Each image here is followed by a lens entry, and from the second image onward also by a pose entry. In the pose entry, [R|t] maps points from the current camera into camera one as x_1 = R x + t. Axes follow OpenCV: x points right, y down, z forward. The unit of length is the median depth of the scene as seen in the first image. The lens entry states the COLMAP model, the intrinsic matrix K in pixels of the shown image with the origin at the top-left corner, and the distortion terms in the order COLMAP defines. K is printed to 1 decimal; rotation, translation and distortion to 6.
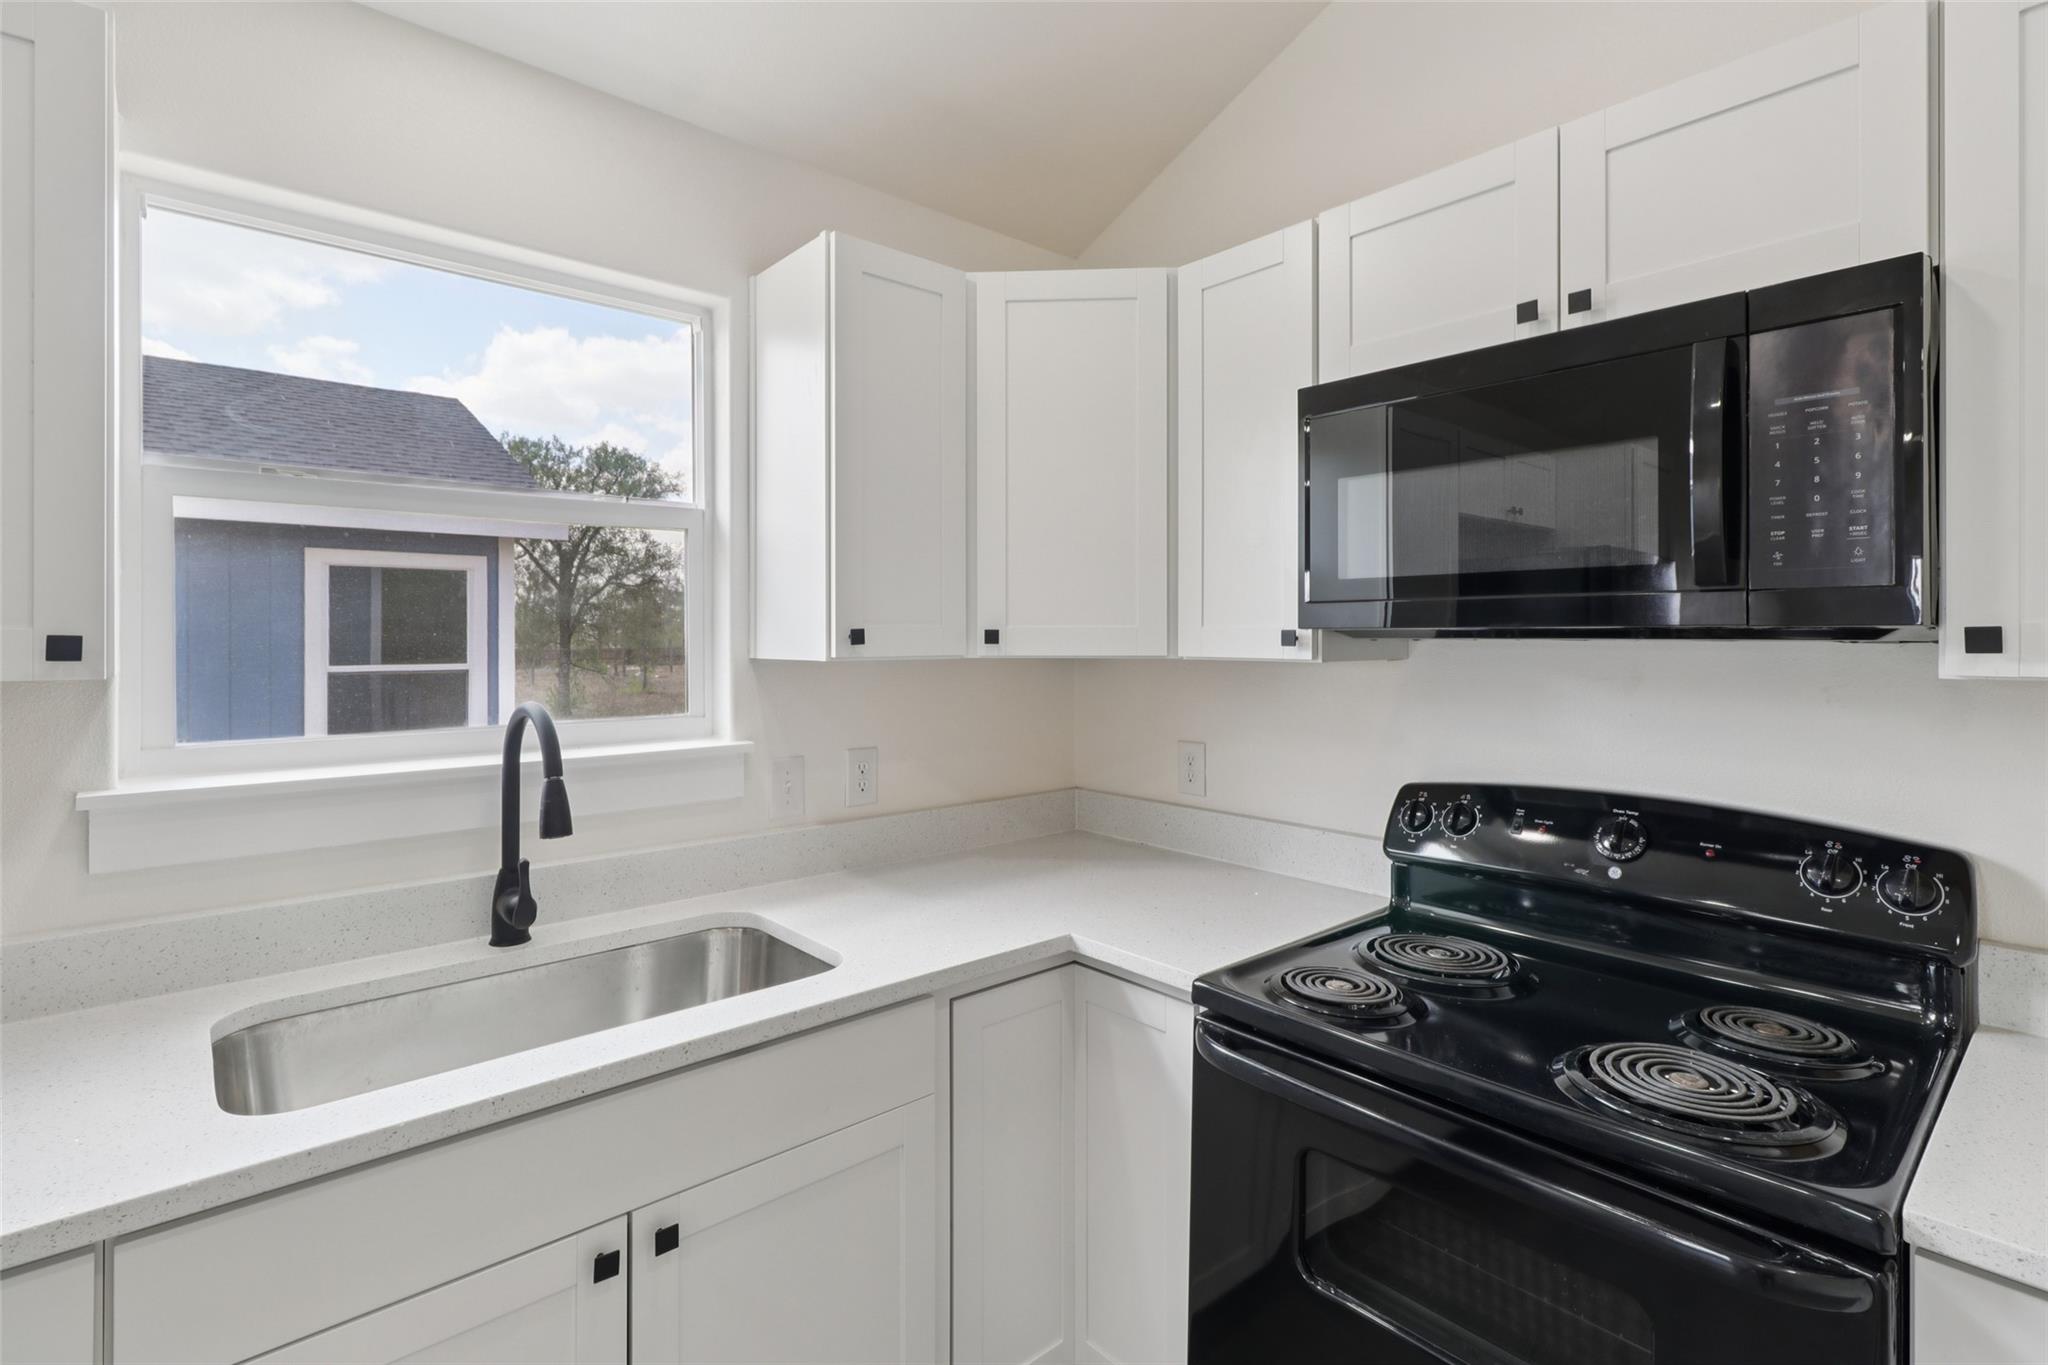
lens RADIAL K [[957.6, 0, 1038.1], [0, 957.6, 628.9], [0, 0, 1]] dist [0.003180, -0.000570]
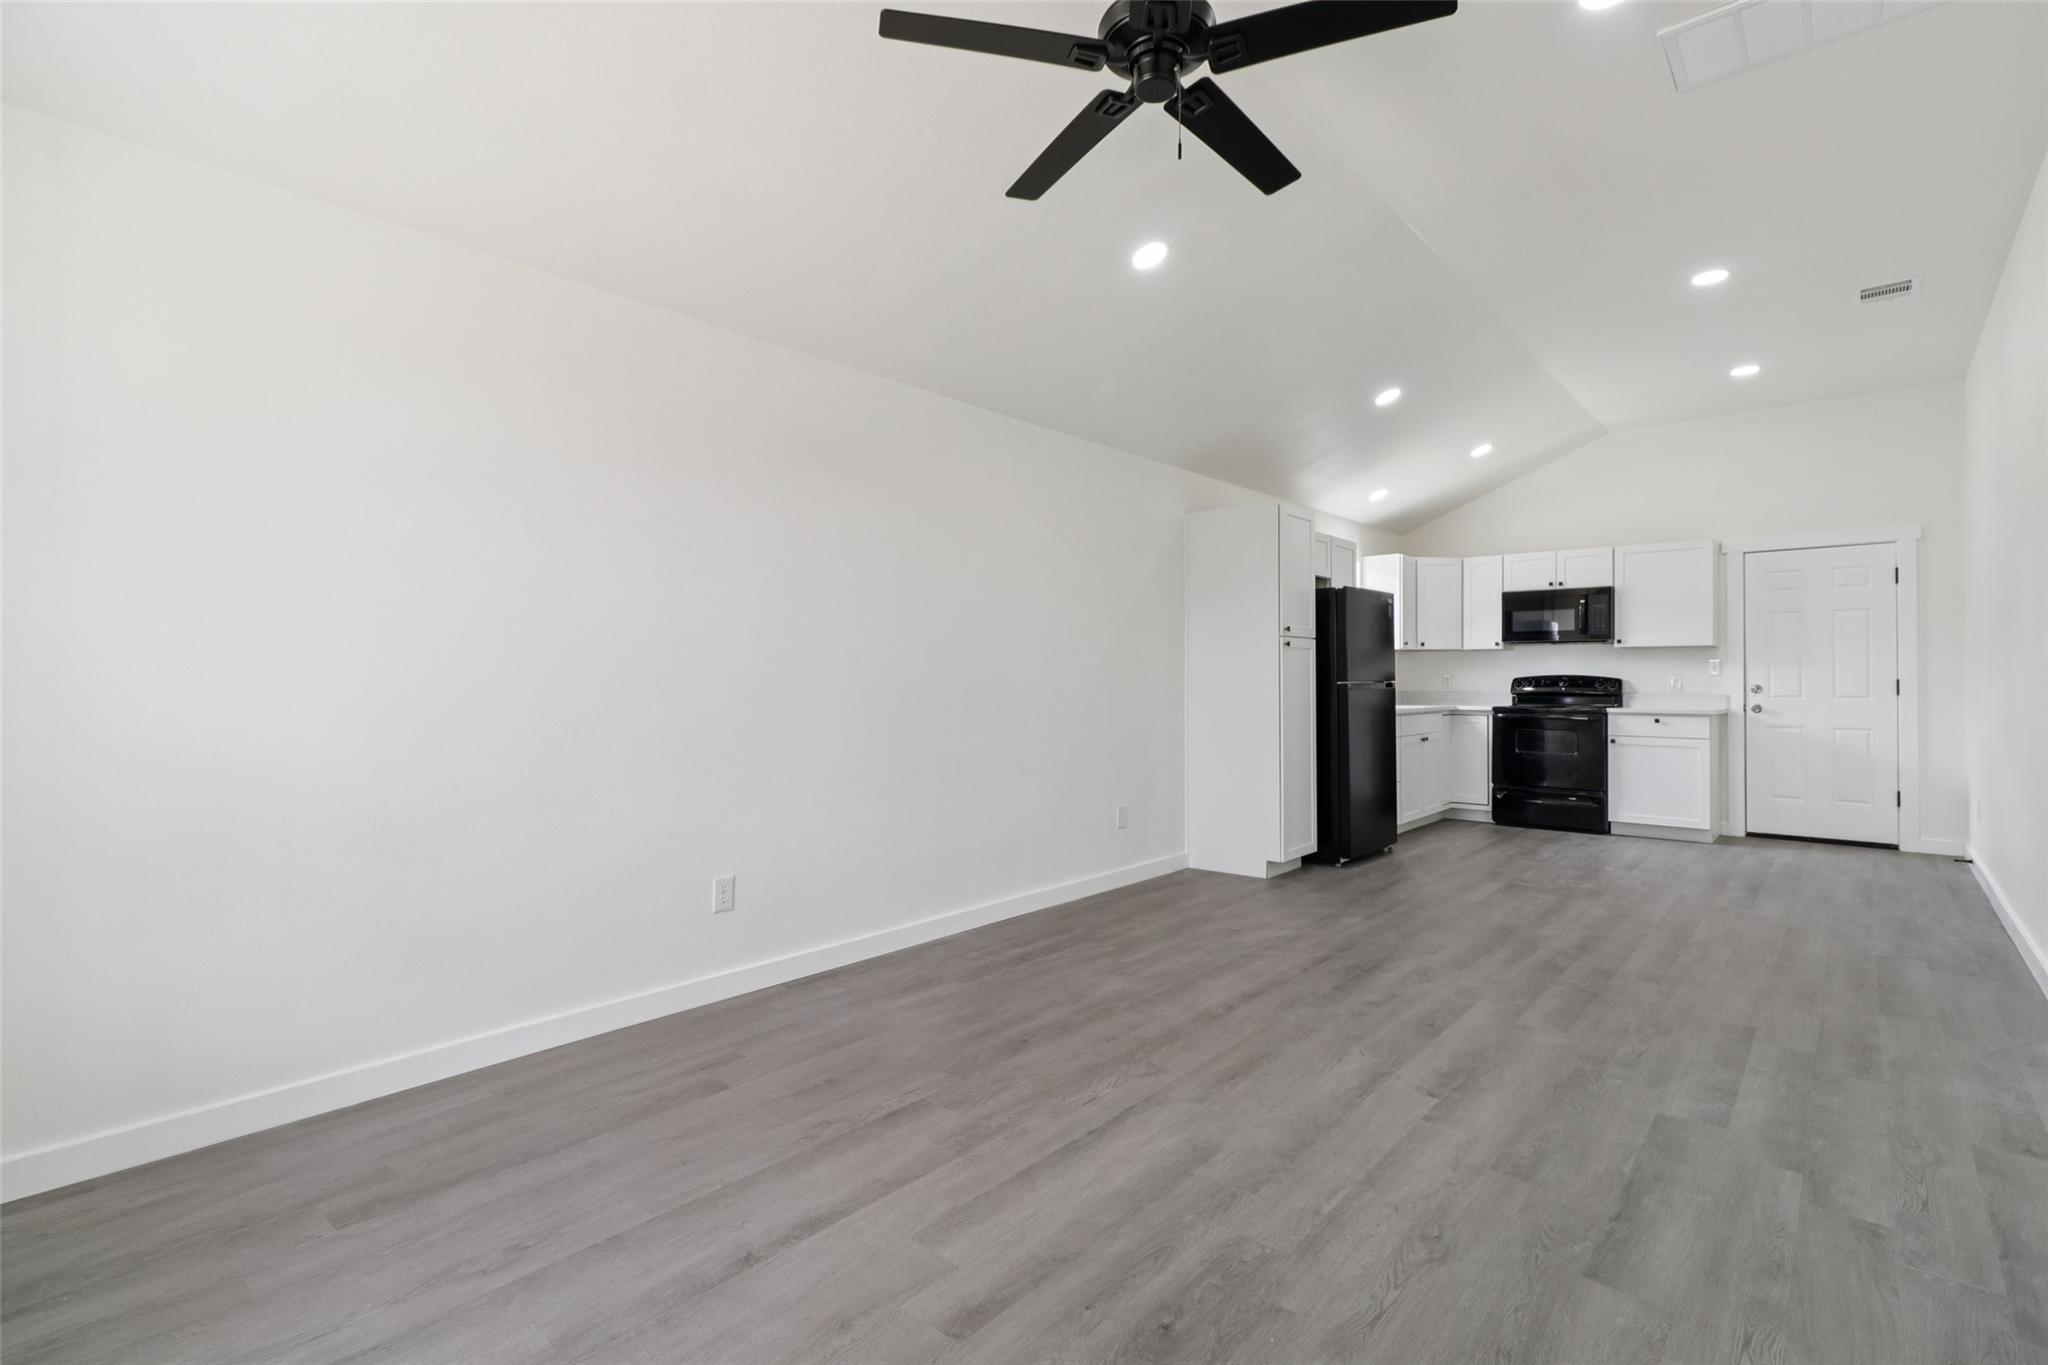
lens RADIAL K [[957.6, 0, 1025.4], [0, 957.6, 678.2], [0, 0, 1]] dist [0.003180, -0.000570]
pose [[0.991338, 0.002020, 0.131320, -3.291905], [-0.002419, 0.999993, 0.002883, 0.208346], [-0.131313, -0.003176, 0.991336, -4.177547]]
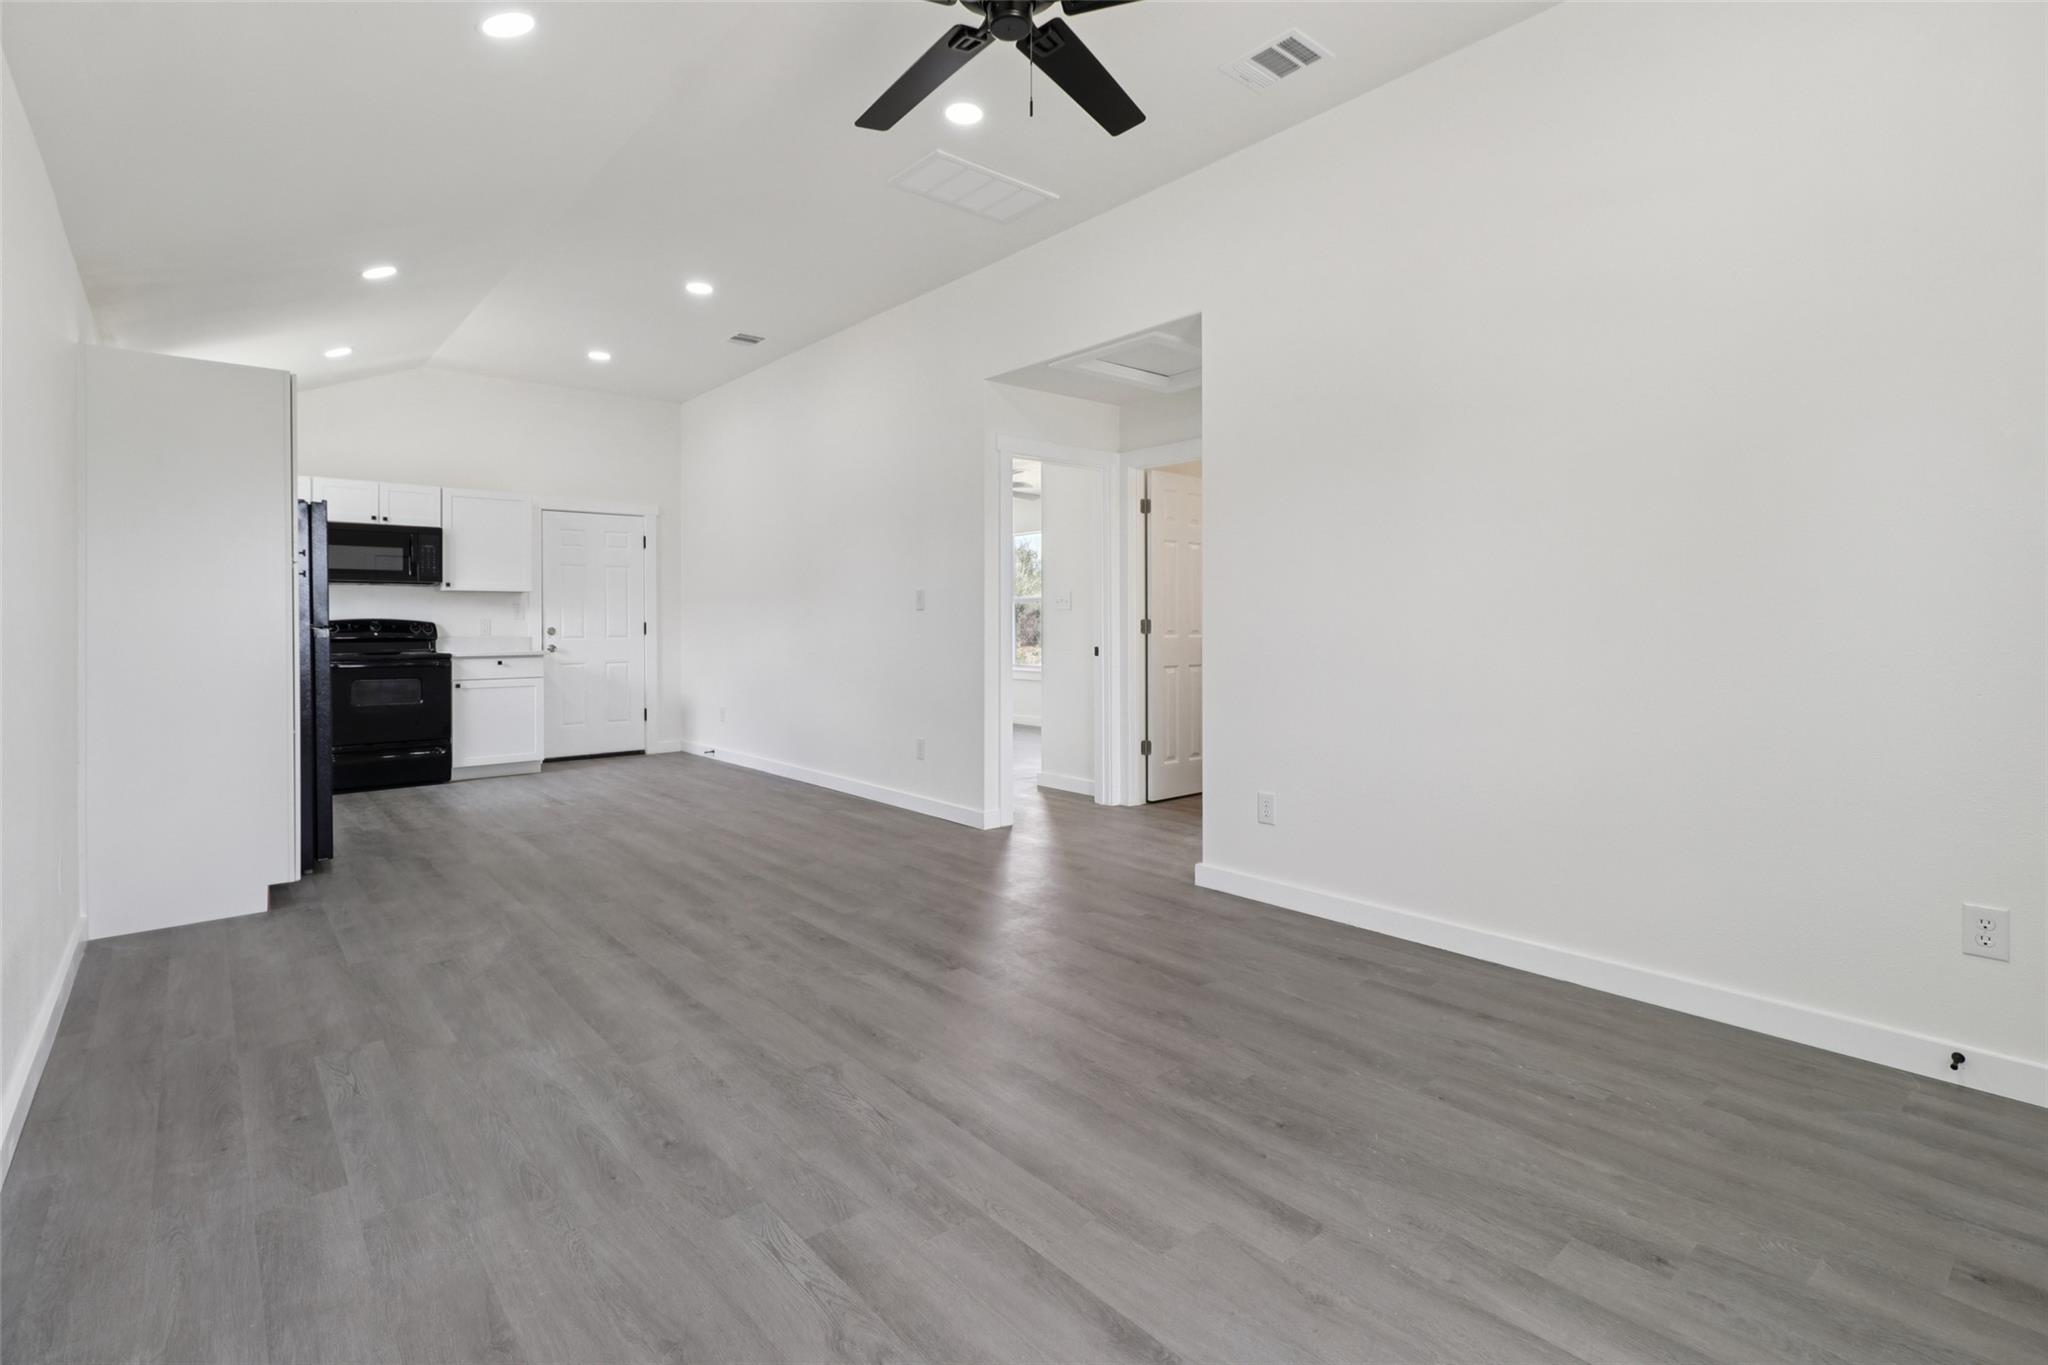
lens RADIAL K [[957.6, 0, 1031.4], [0, 957.6, 638.3], [0, 0, 1]] dist [0.003180, -0.000570]
pose [[0.010160, -0.017138, 0.999802, -4.557638], [0.000872, 0.999853, 0.017130, 0.217444], [-0.999948, 0.000697, 0.010173, -2.533914]]
